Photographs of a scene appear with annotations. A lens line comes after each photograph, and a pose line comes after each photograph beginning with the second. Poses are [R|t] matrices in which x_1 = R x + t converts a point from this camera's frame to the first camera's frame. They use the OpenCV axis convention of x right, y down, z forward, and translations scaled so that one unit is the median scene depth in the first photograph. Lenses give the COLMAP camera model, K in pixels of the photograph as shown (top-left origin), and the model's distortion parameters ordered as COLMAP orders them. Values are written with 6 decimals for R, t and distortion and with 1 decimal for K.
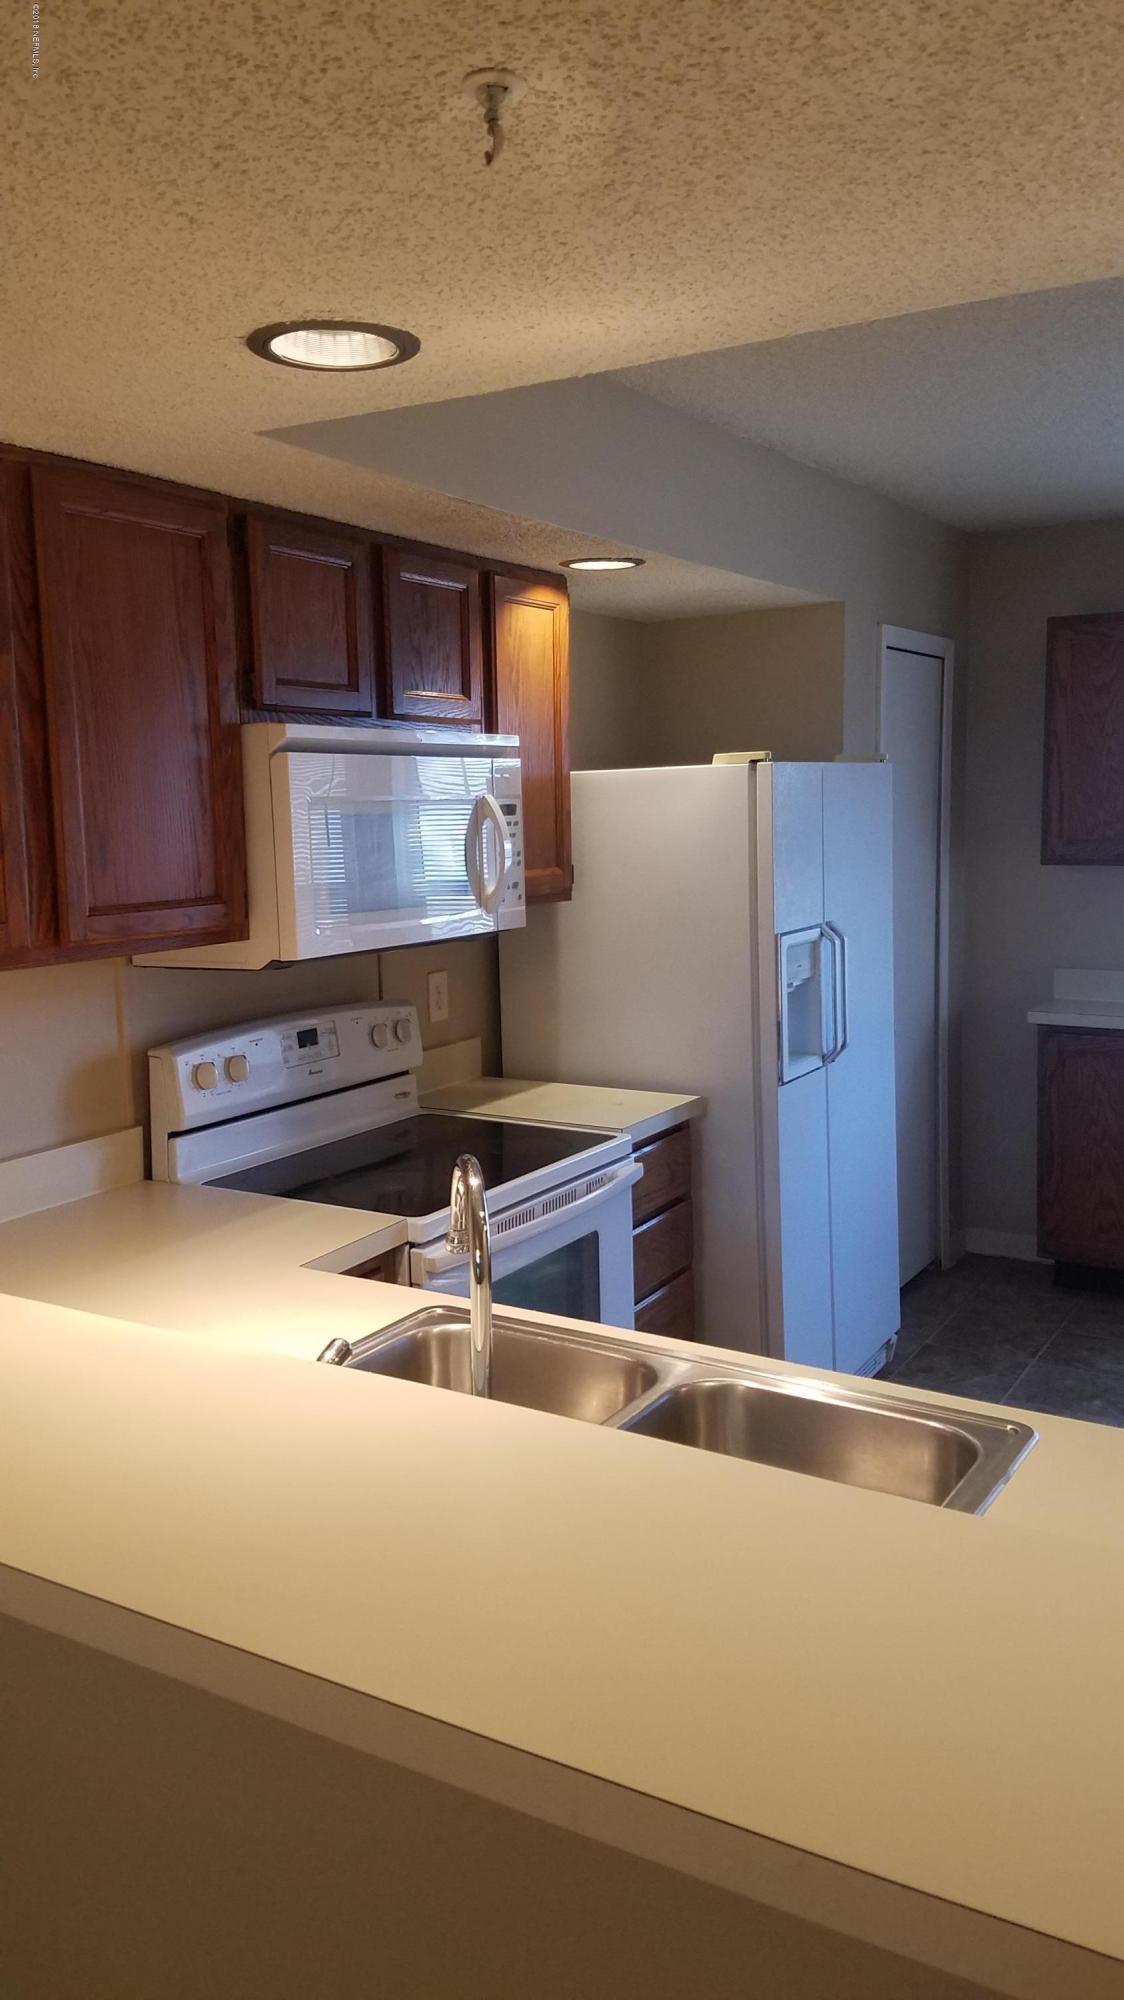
lens RADIAL K [[1501.4, 0, 559.7], [0, 1501.4, 989.3], [0, 0, 1]] dist [0.091977, 0.000729]
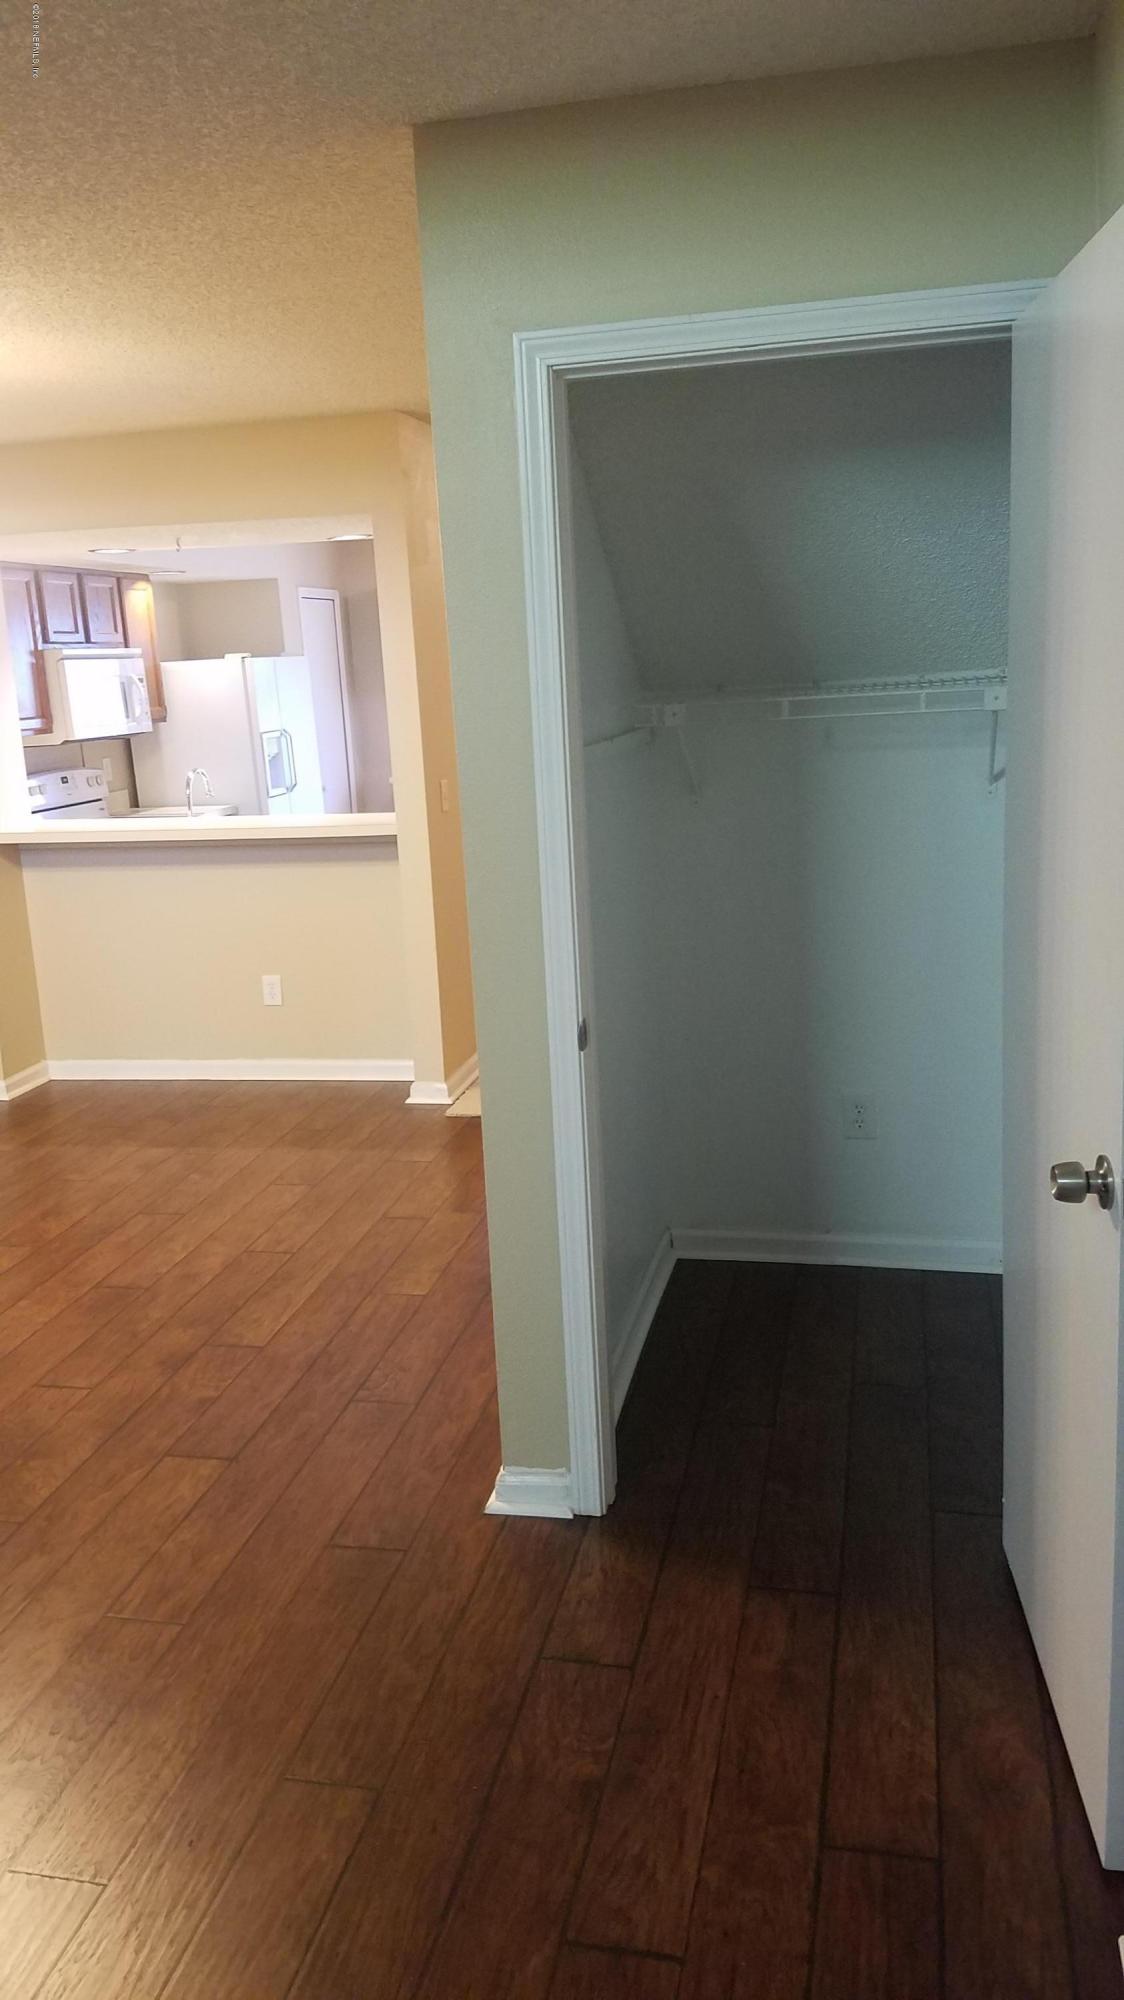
lens RADIAL K [[1501.4, 0, 570.0], [0, 1501.4, 978.3], [0, 0, 1]] dist [0.091977, 0.000729]
pose [[0.942033, -0.096860, 0.321236, -0.198031], [0.073357, 0.993719, 0.084505, 0.182947], [-0.327403, -0.056042, 0.943221, -1.420159]]
